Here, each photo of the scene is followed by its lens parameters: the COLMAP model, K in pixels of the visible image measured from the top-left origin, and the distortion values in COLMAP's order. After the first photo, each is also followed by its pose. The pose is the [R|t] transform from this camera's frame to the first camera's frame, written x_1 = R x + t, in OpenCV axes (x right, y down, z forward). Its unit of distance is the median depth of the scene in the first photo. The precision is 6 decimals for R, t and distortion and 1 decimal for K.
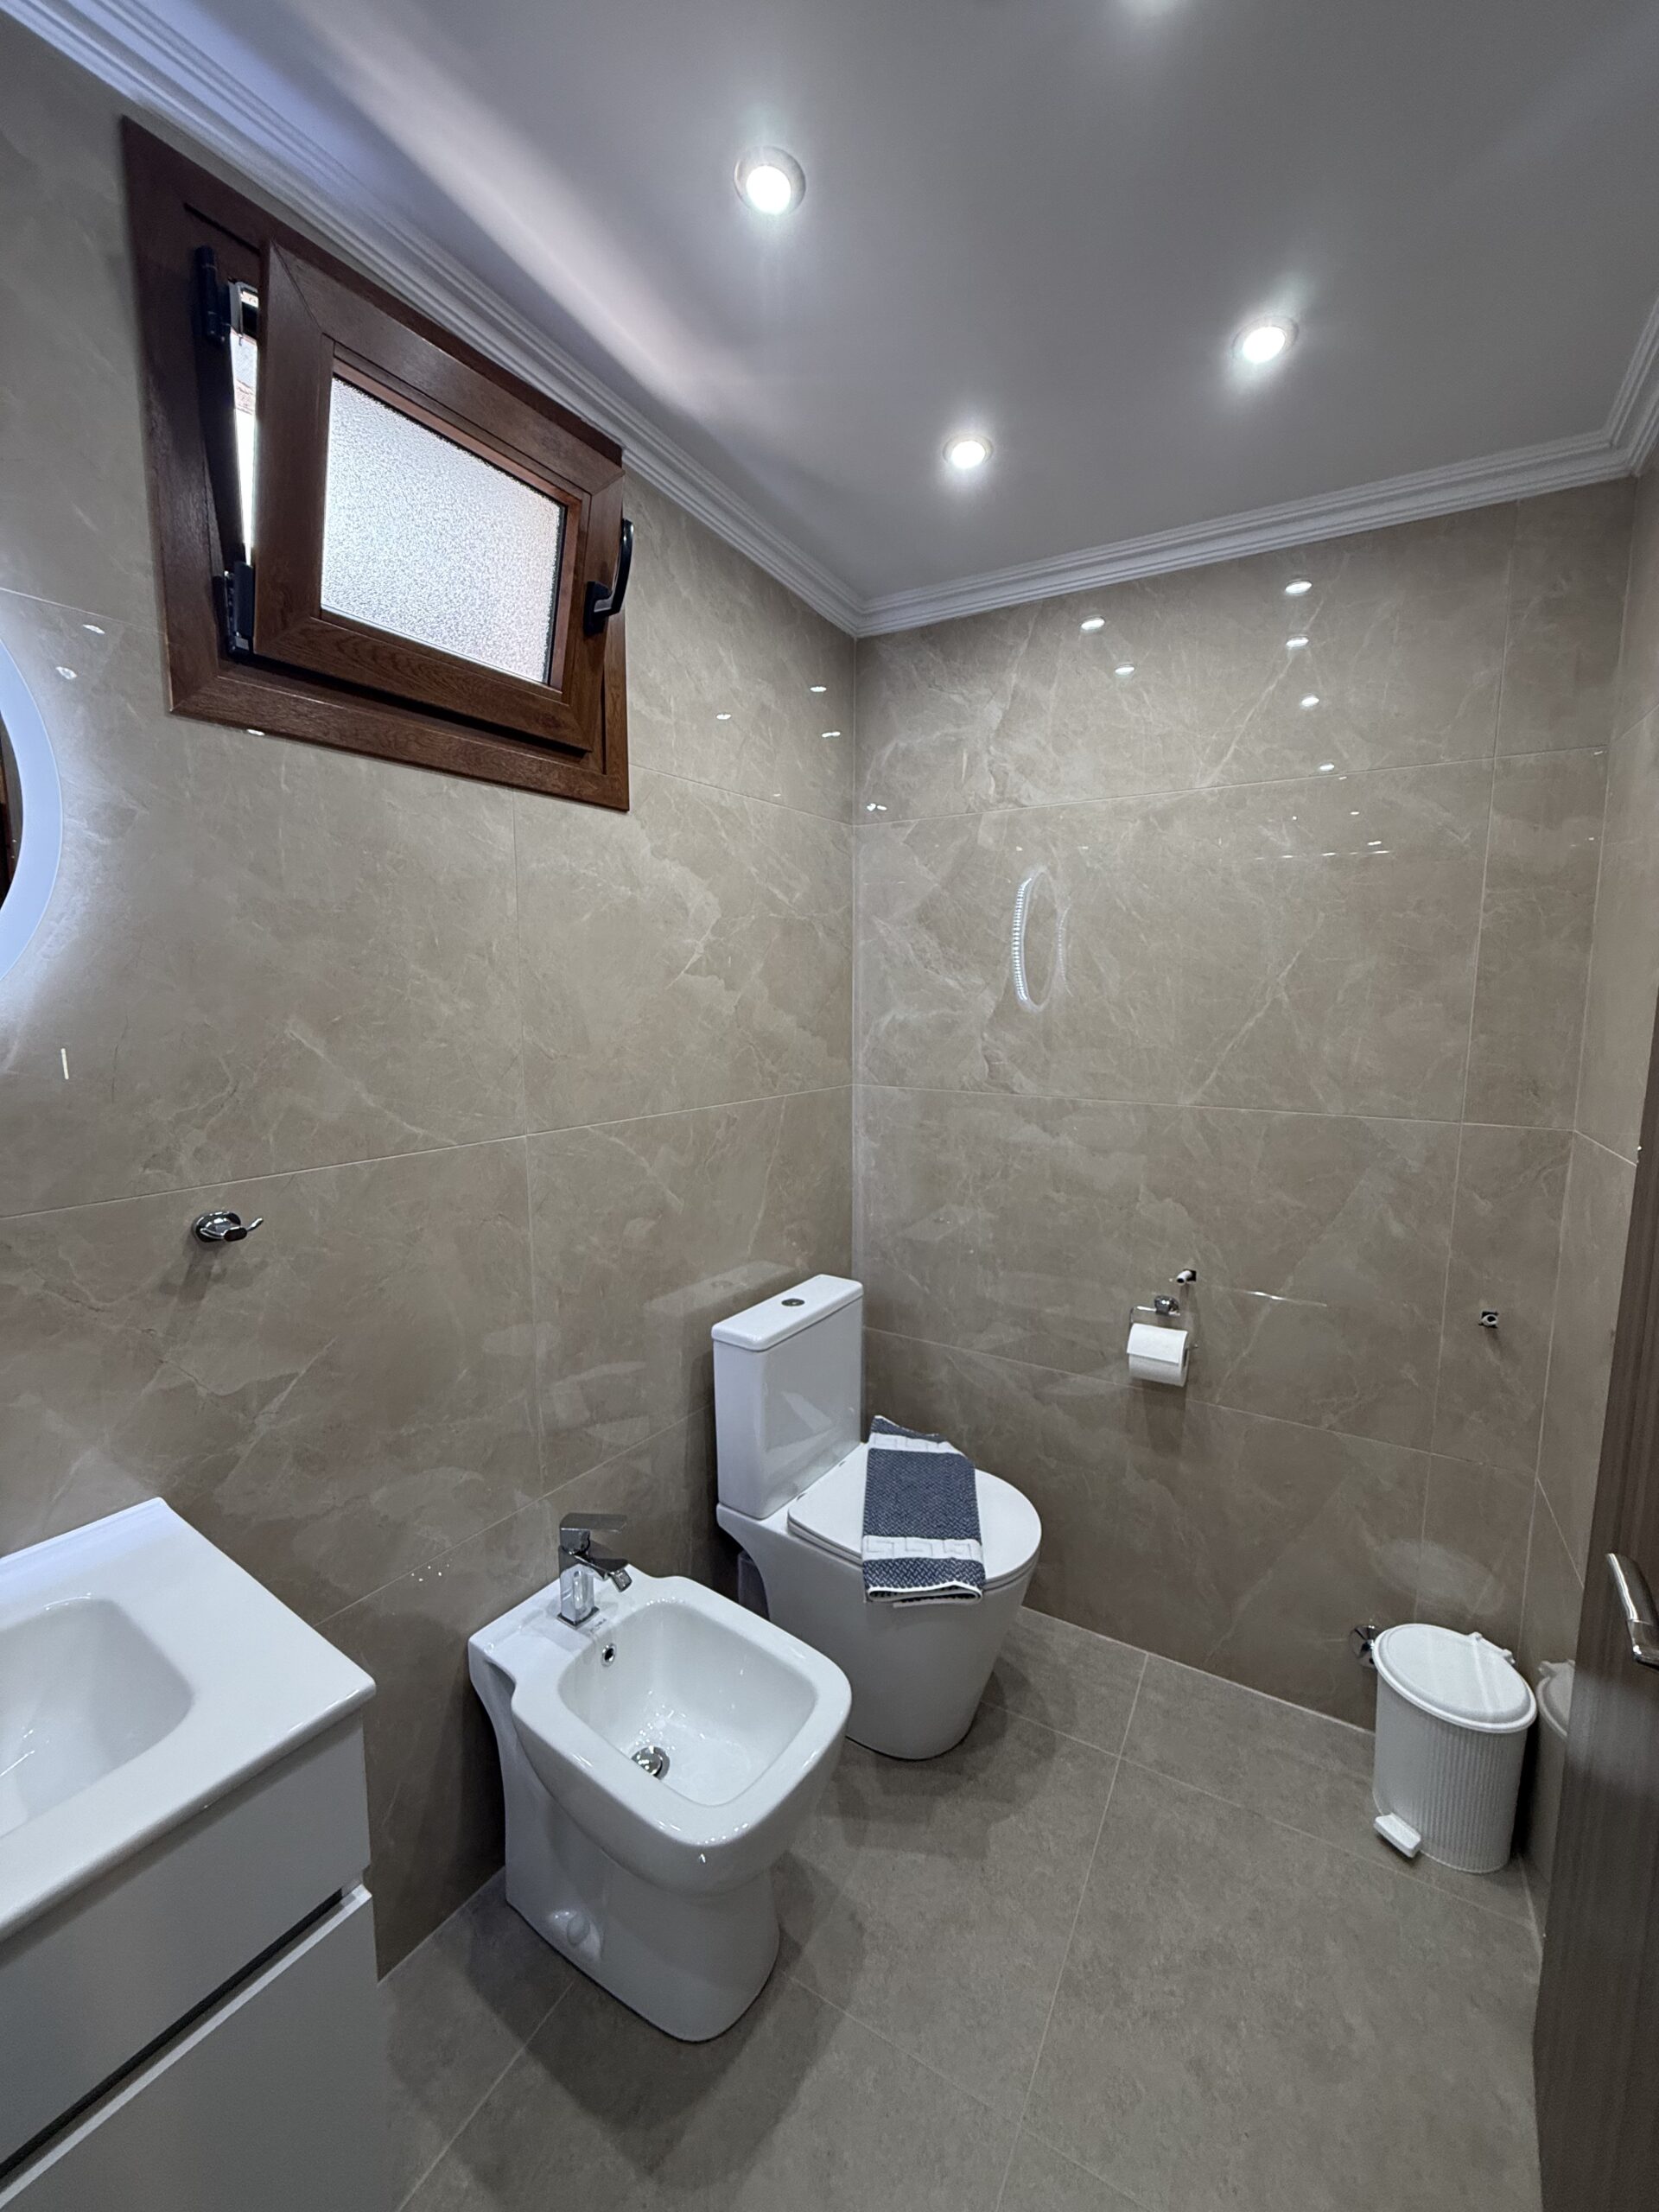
lens RADIAL K [[878.3, 0, 831.1], [0, 878.3, 1096.2], [0, 0, 1]] dist [-0.001431, -0.000150]
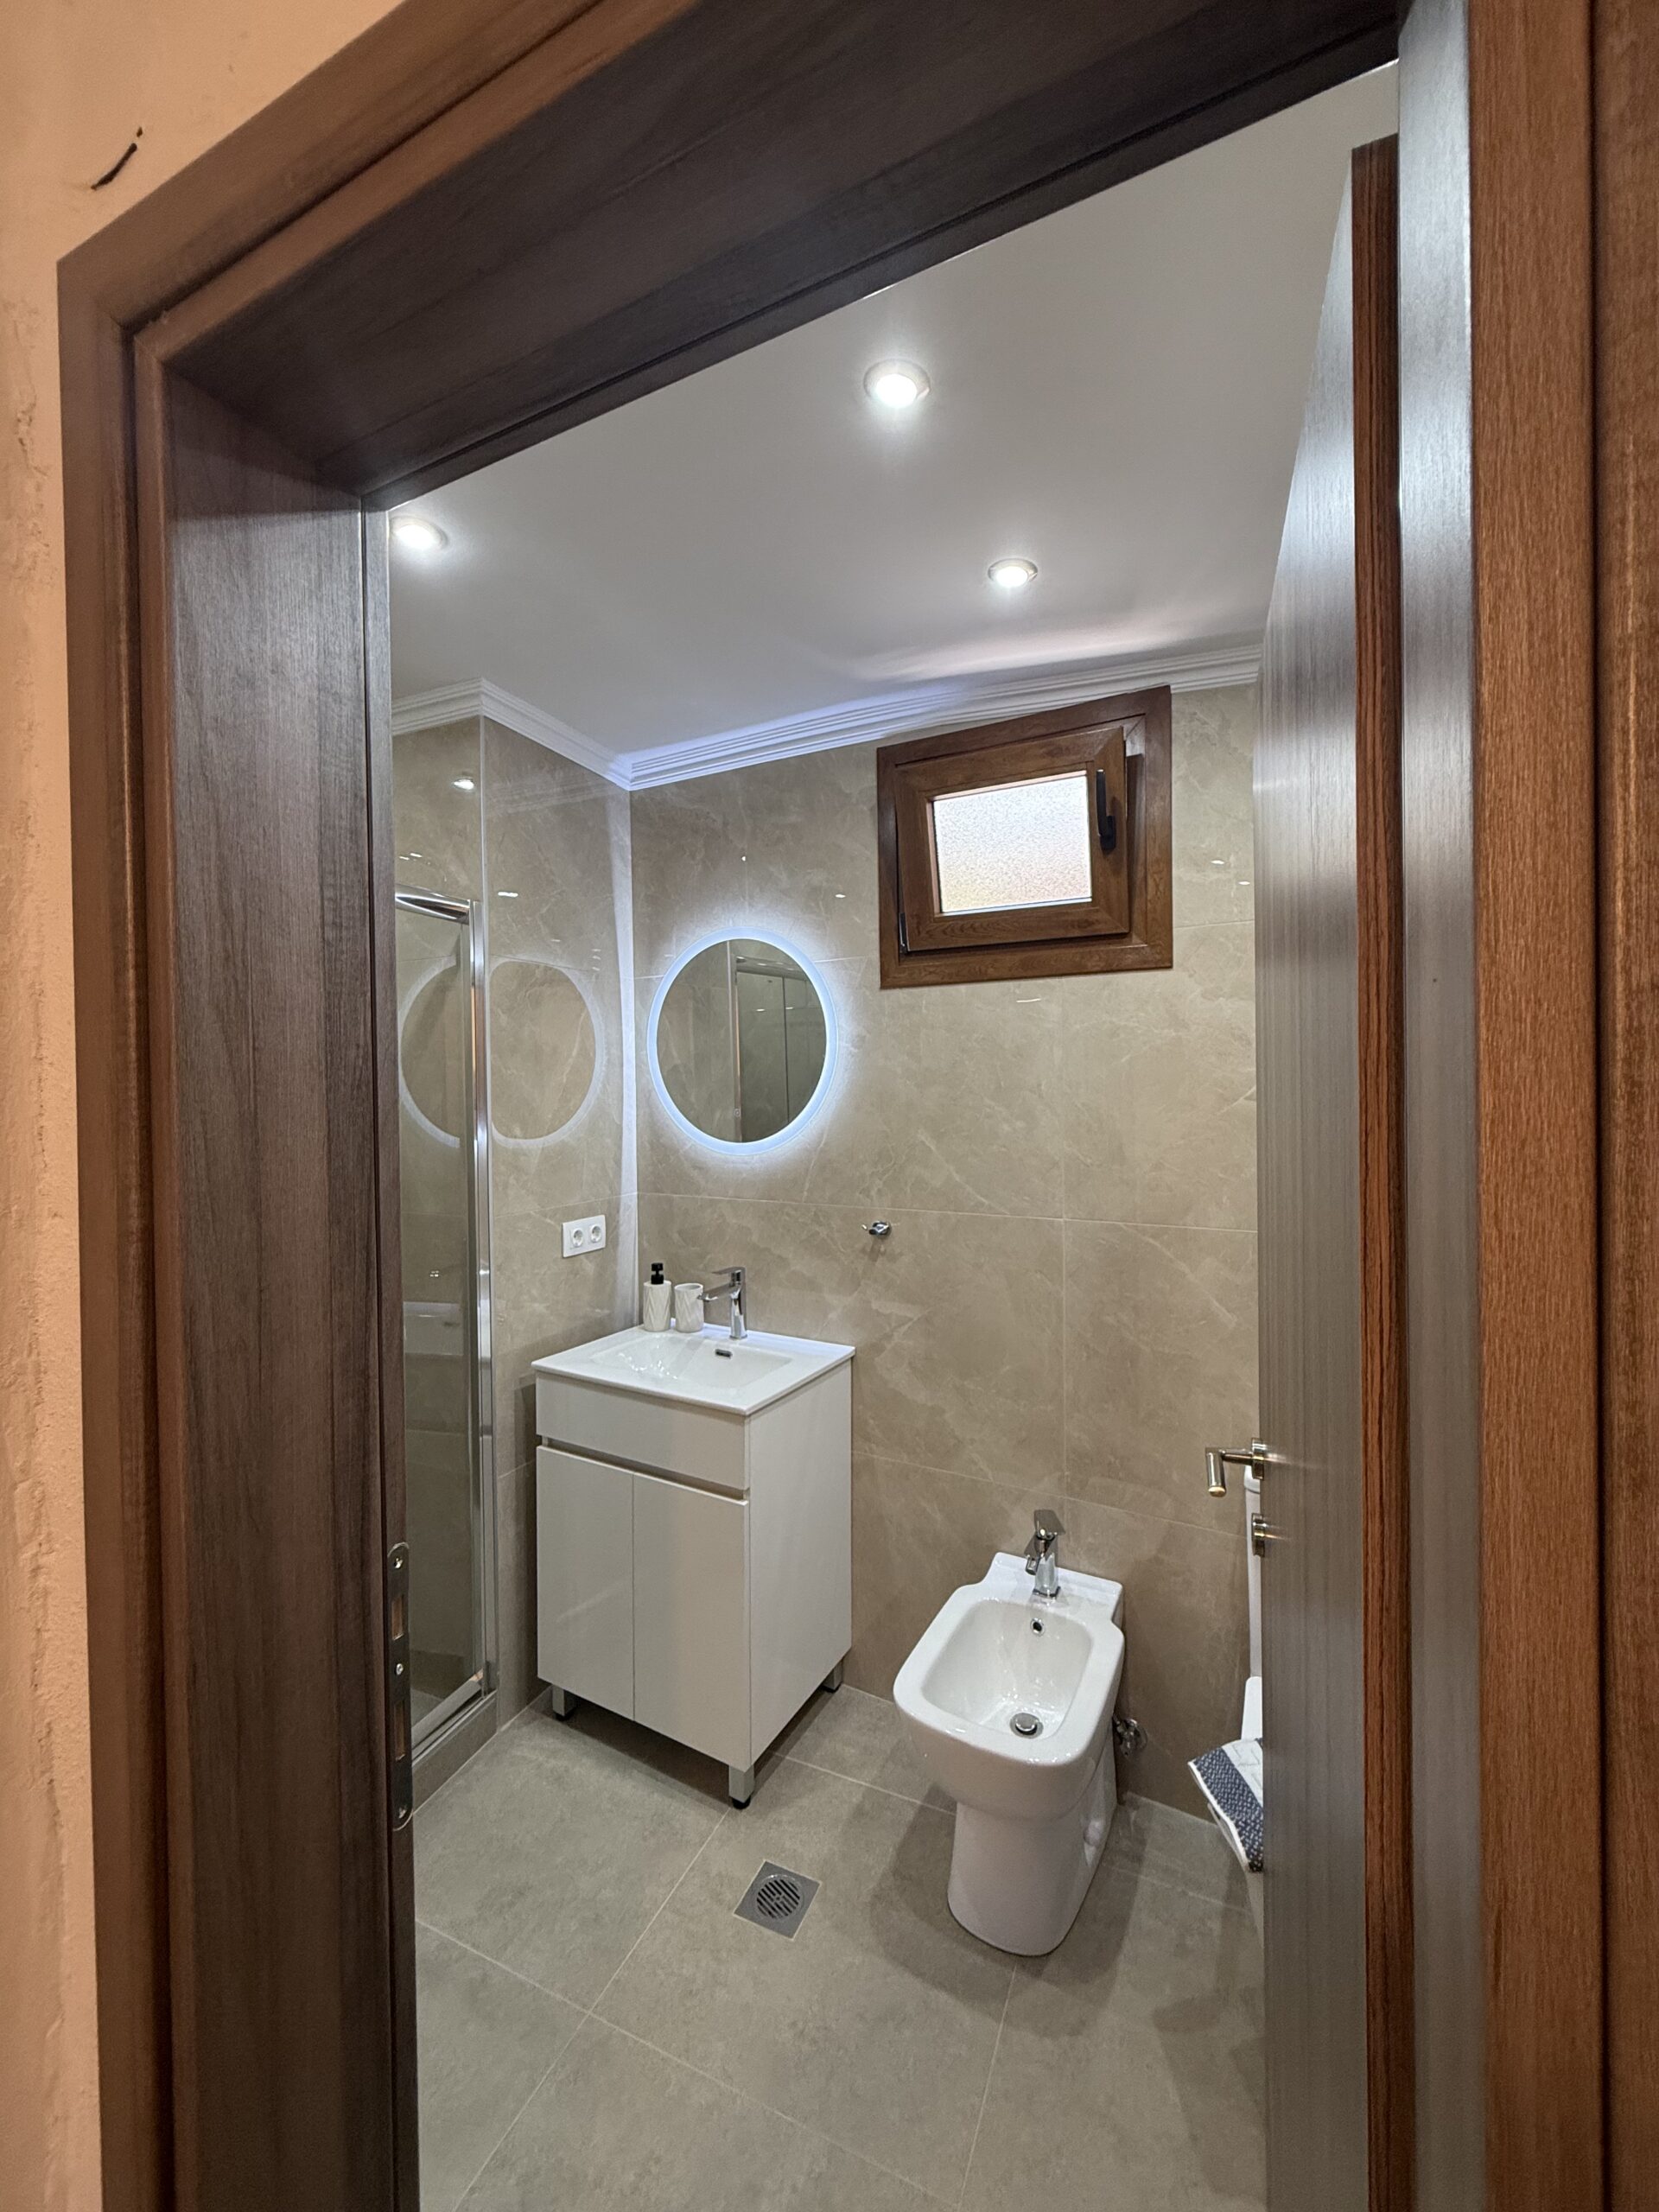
lens RADIAL K [[878.0, 0, 828.6], [0, 878.0, 1100.6], [0, 0, 1]] dist [0.001372, 0.000293]
pose [[0.091766, 0.006083, -0.995762, 1.266186], [-0.110938, 0.993819, -0.004152, -0.120035], [0.989582, 0.110849, 0.091874, 0.617547]]
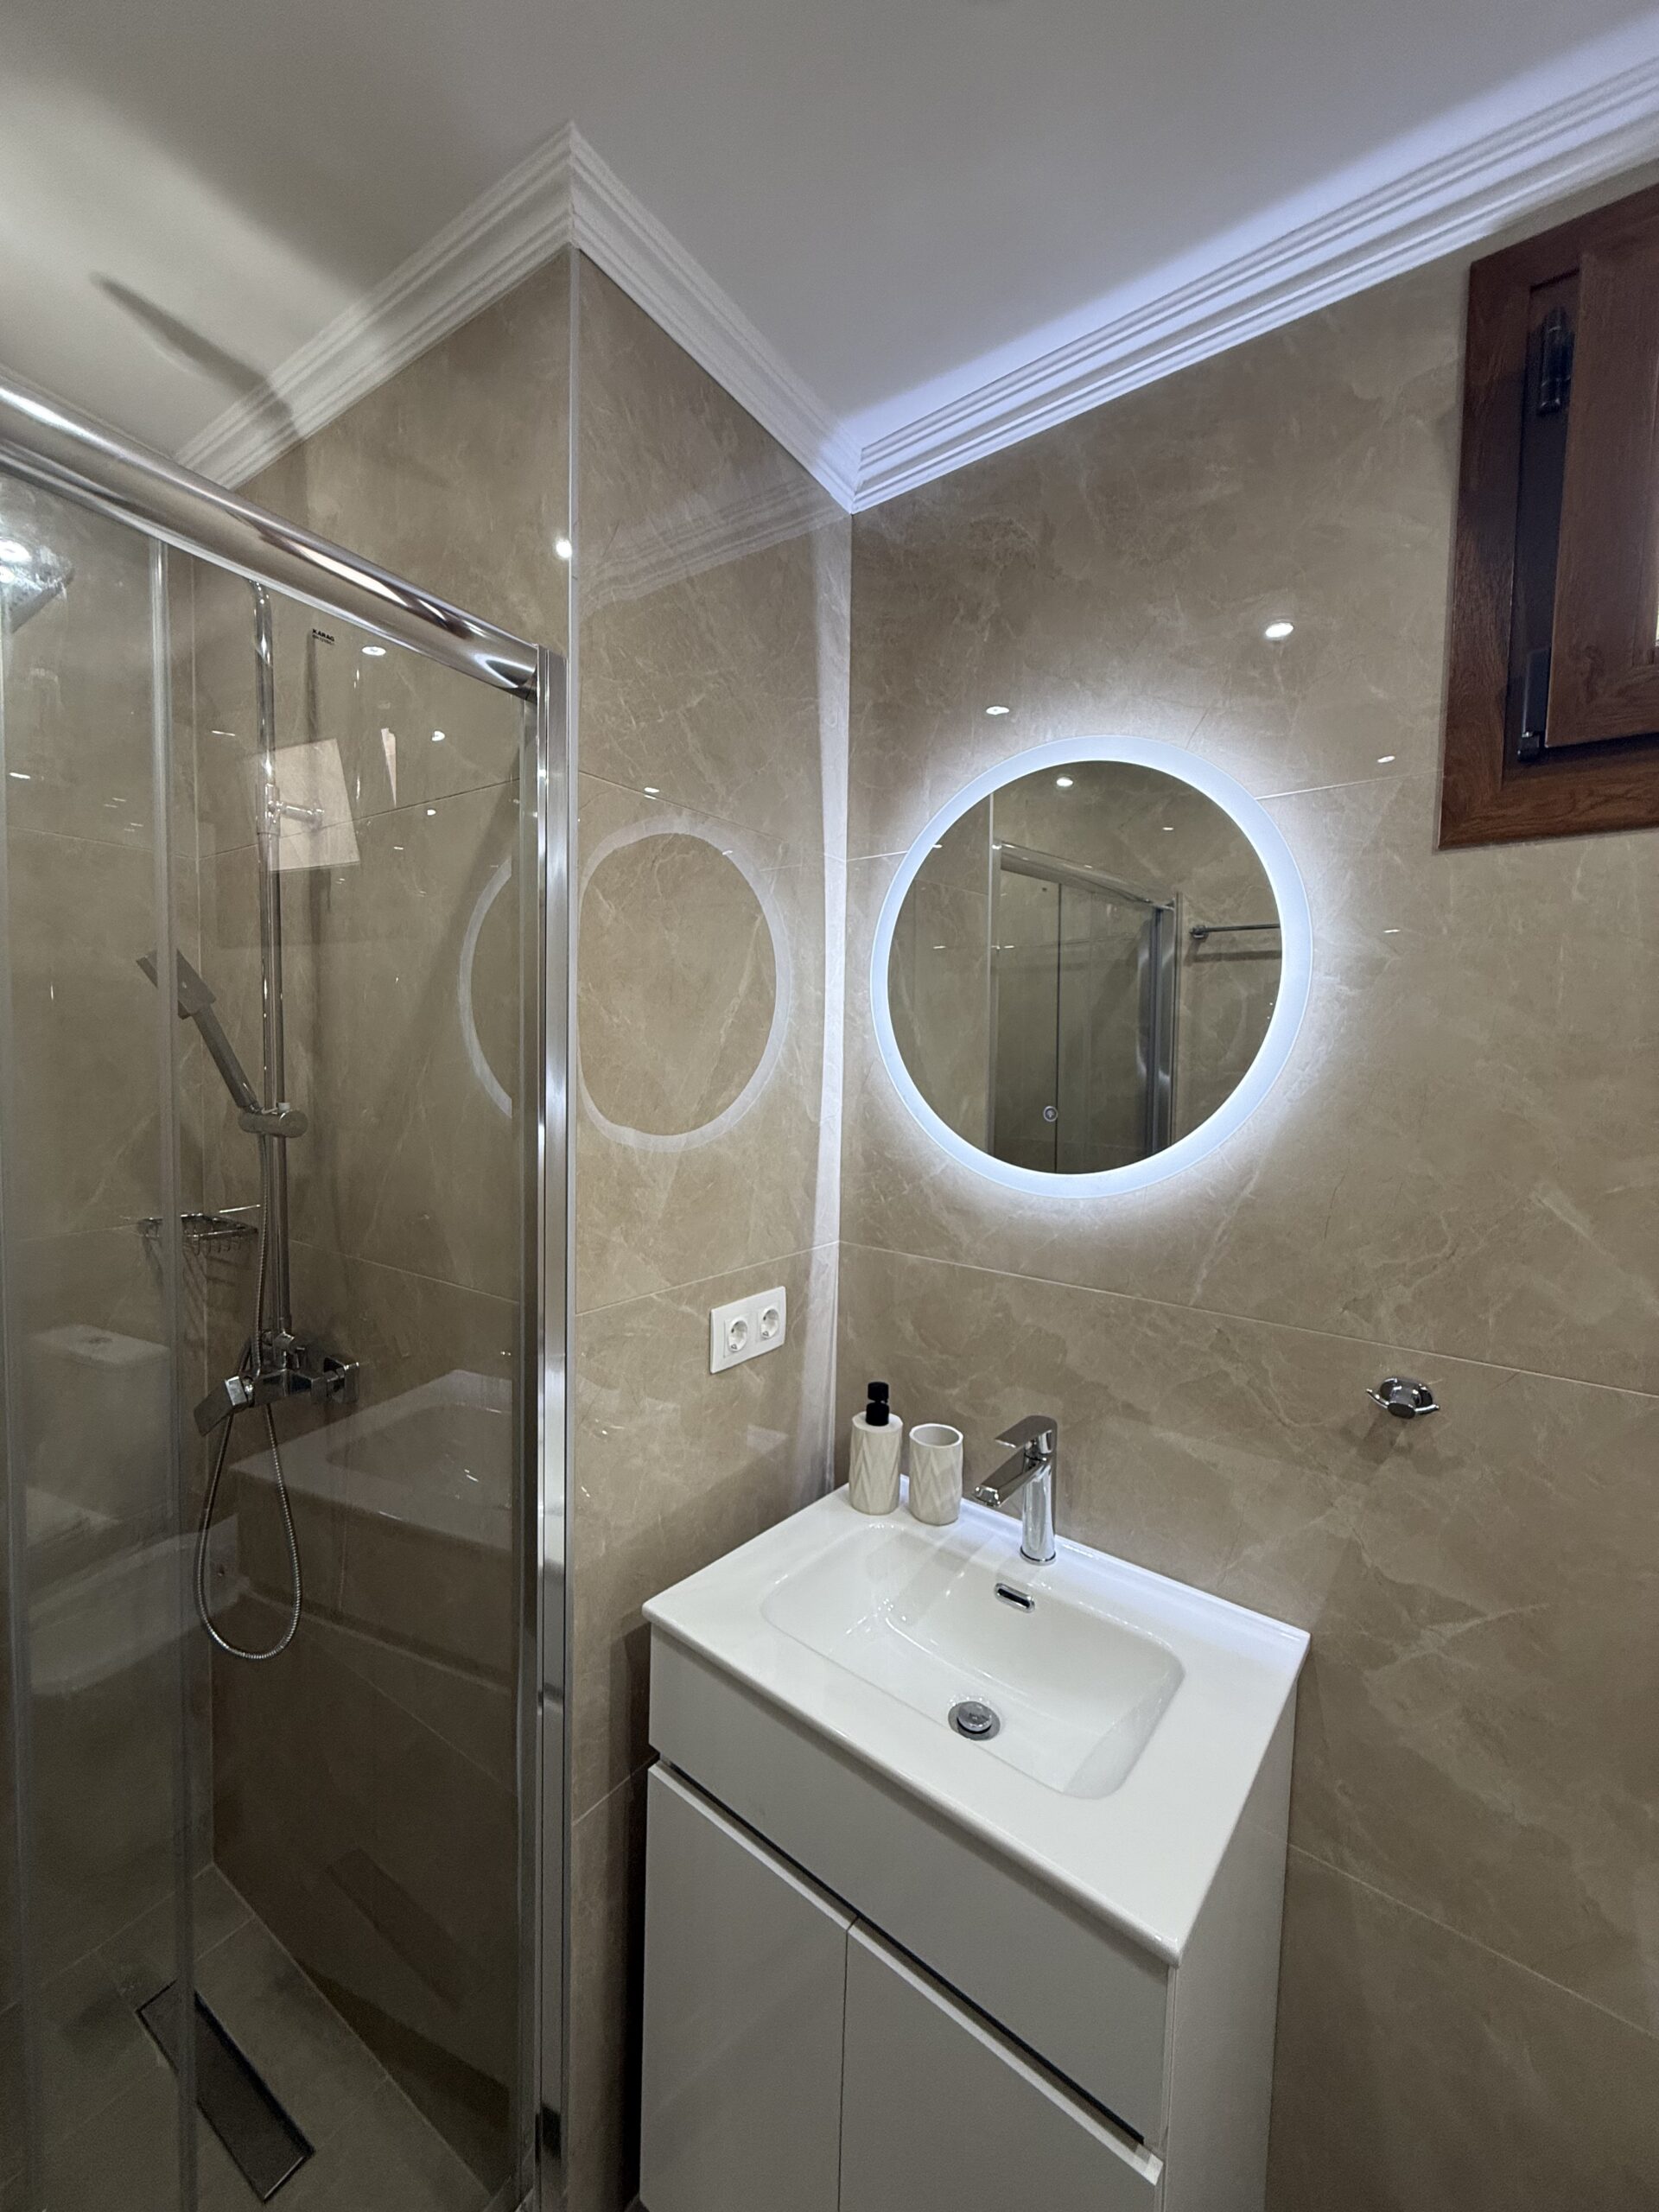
lens RADIAL K [[878.0, 0, 828.6], [0, 878.0, 1100.6], [0, 0, 1]] dist [0.001372, 0.000293]
pose [[-0.071880, 0.045933, -0.996355, 0.226300], [-0.144606, 0.987905, 0.055976, -0.111678], [0.986875, 0.148103, -0.064368, 0.397517]]
